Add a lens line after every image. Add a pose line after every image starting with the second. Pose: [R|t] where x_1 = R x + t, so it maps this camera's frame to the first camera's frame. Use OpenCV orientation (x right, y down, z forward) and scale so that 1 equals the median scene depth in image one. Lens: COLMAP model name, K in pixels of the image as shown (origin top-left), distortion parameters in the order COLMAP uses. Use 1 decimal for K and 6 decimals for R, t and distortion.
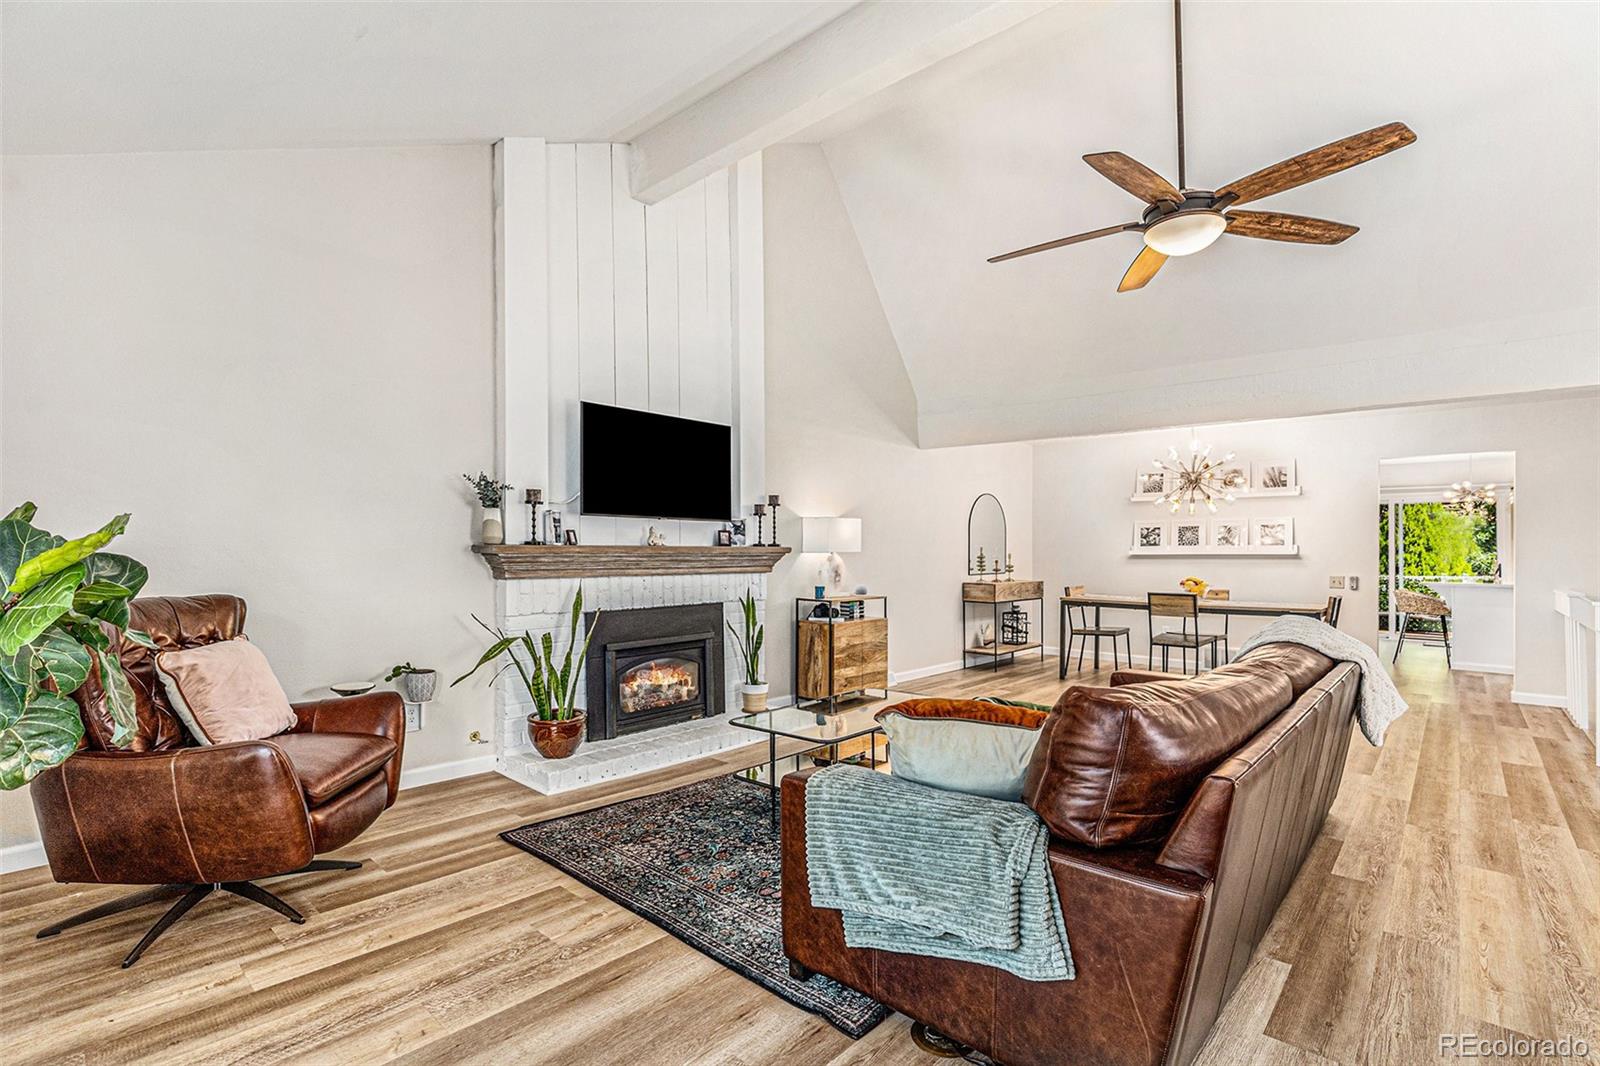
lens RADIAL K [[743.0, 0, 801.3], [0, 743.0, 541.4], [0, 0, 1]] dist [-0.029592, -0.000193]
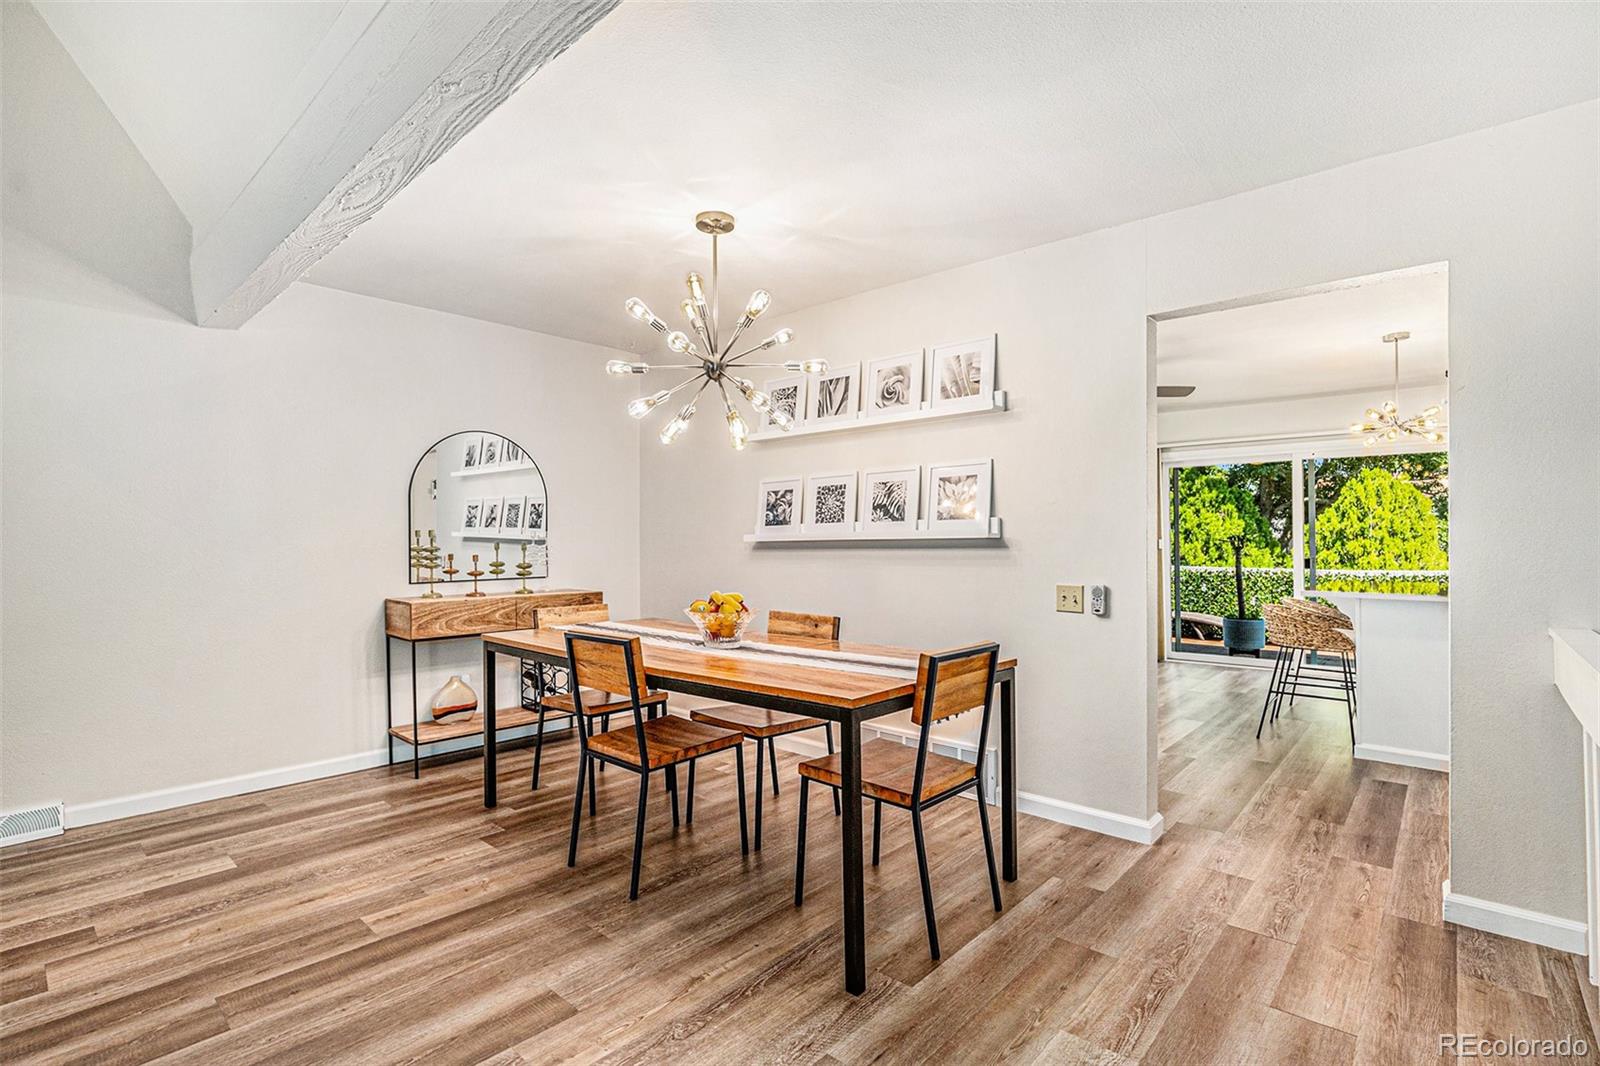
lens RADIAL K [[743.0, 0, 798.1], [0, 743.0, 535.9], [0, 0, 1]] dist [-0.029592, -0.000193]
pose [[0.999954, -0.009372, -0.002216, 0.506608], [0.009376, 0.999955, 0.001742, 0.013345], [0.002200, -0.001762, 0.999996, 0.487881]]
